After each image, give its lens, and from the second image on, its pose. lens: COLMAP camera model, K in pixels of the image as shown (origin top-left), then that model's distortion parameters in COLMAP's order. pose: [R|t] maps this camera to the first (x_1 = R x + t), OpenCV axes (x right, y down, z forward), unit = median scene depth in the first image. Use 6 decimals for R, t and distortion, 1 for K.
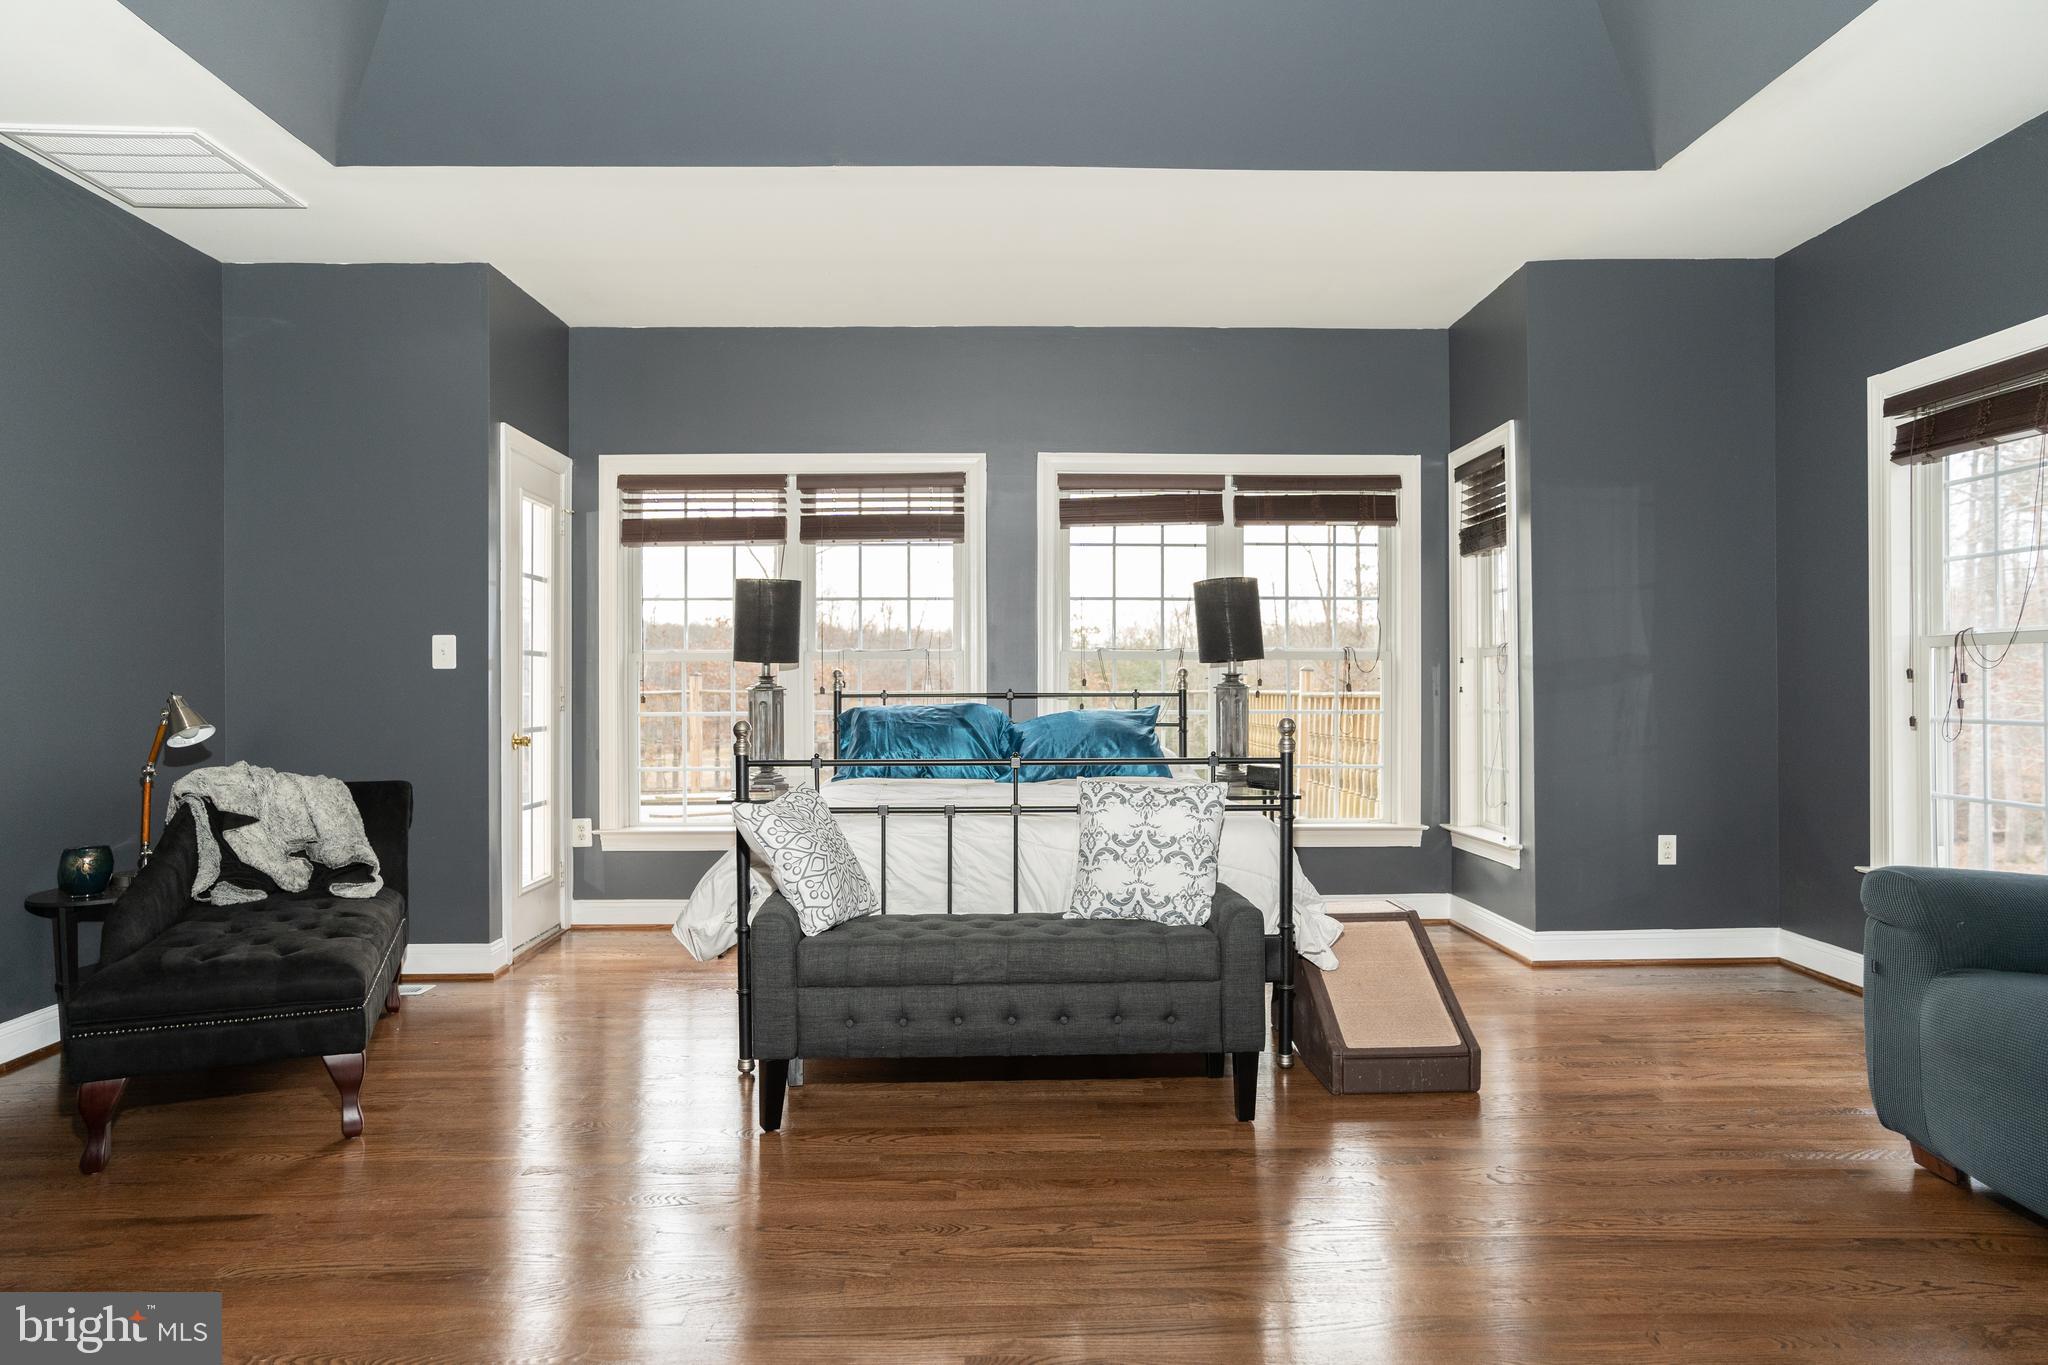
lens RADIAL K [[1268.4, 0, 1024.0], [0, 1268.4, 682.5], [0, 0, 1]] dist [-0.037567, 0.003075]
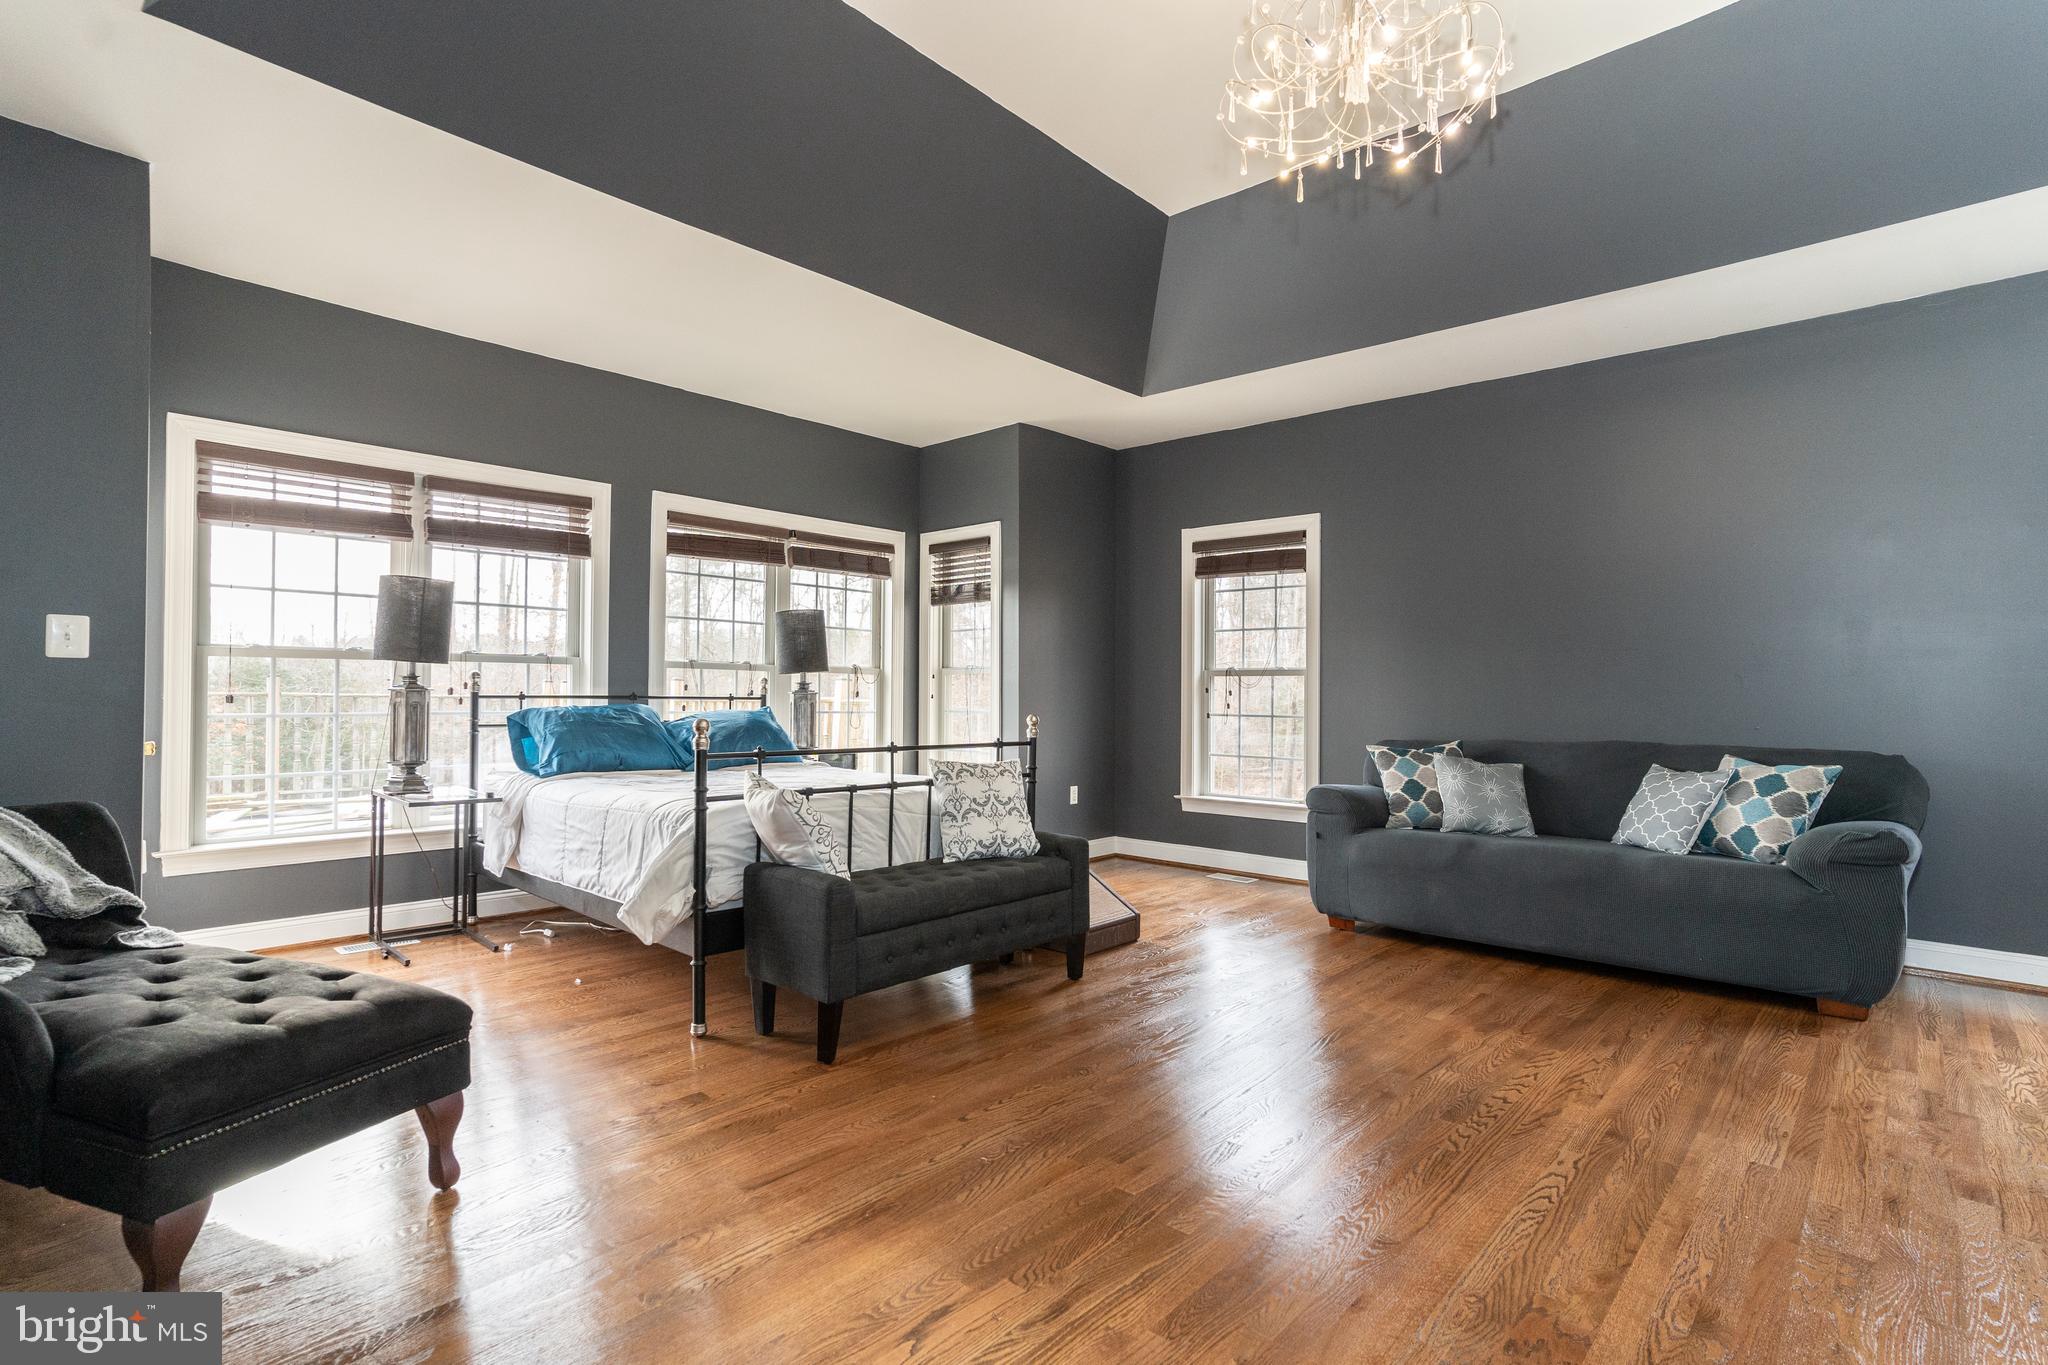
lens RADIAL K [[999.2, 0, 1024.0], [0, 999.2, 682.5], [0, 0, 1]] dist [-0.023882, 0.000704]
pose [[0.687124, 0.019923, 0.726267, -0.425638], [-0.014971, 0.999800, -0.013263, 0.003335], [-0.726386, -0.001760, 0.687285, 0.122591]]
